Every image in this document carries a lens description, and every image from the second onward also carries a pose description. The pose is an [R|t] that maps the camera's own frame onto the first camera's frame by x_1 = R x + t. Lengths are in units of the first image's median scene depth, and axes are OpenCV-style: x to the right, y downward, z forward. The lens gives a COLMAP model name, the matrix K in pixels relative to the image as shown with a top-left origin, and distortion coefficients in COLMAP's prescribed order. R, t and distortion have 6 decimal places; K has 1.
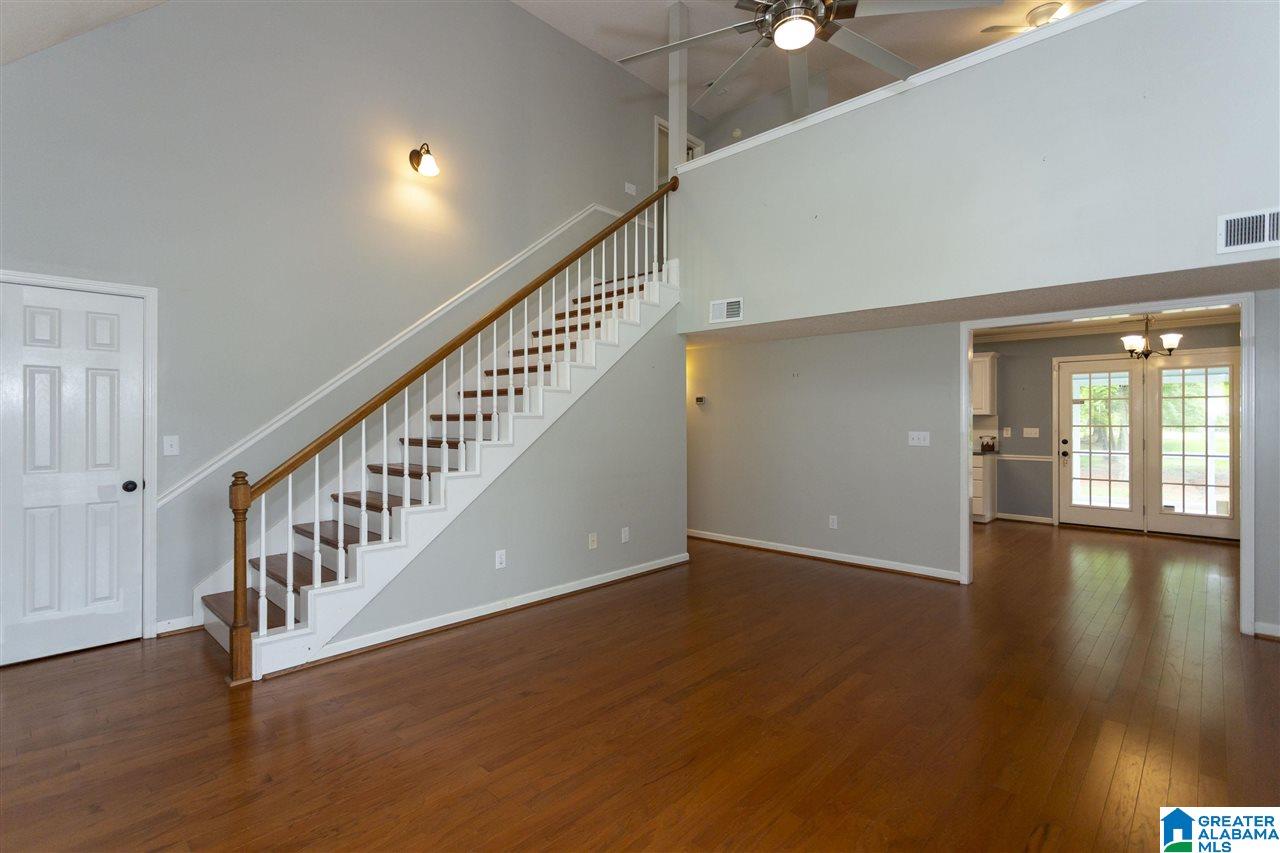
lens RADIAL K [[612.1, 0, 628.9], [0, 612.1, 421.9], [0, 0, 1]] dist [0.001915, 0.000136]
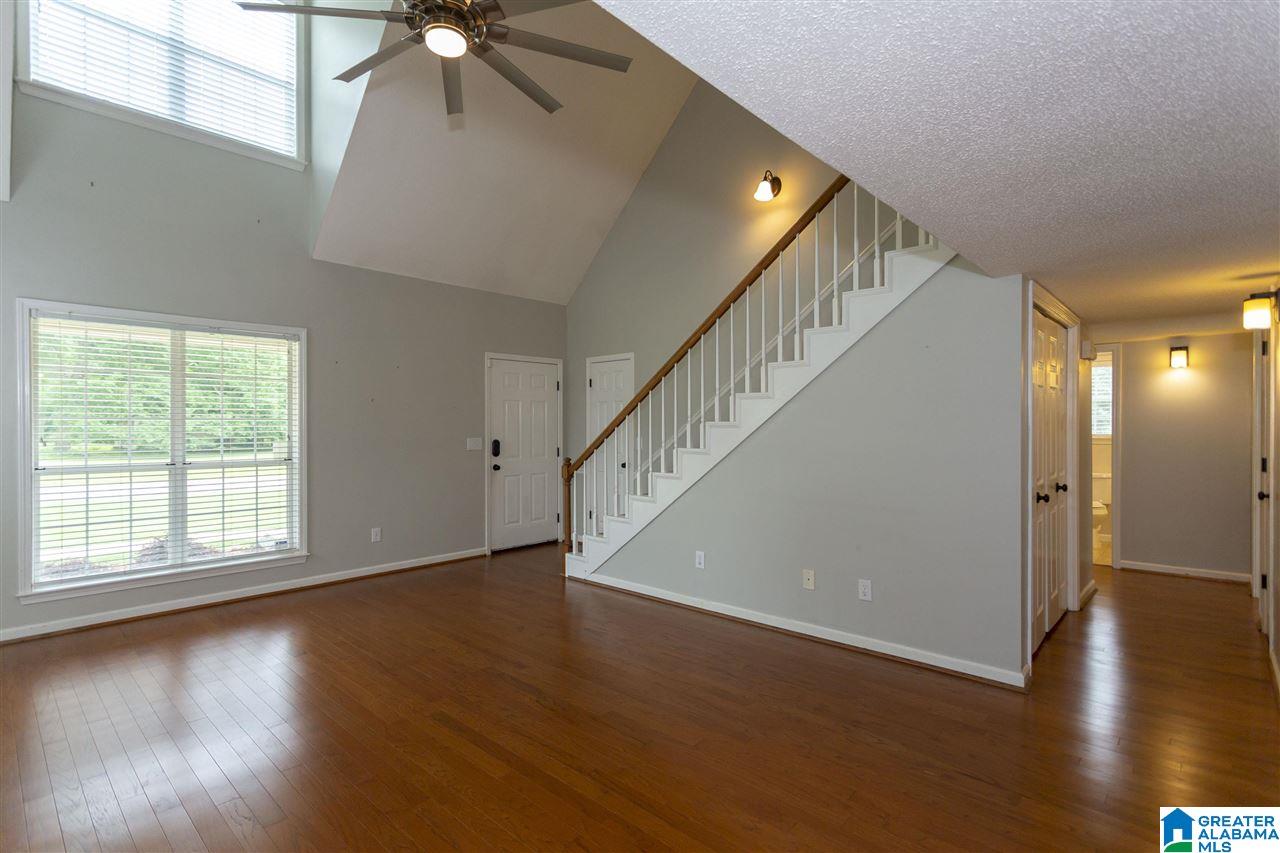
lens RADIAL K [[612.1, 0, 633.2], [0, 612.1, 427.9], [0, 0, 1]] dist [0.001915, 0.000136]
pose [[0.016459, 0.003872, -0.999857, 1.308602], [-0.003521, 0.999987, 0.003814, -0.012653], [0.999858, 0.003458, 0.016473, 1.327147]]
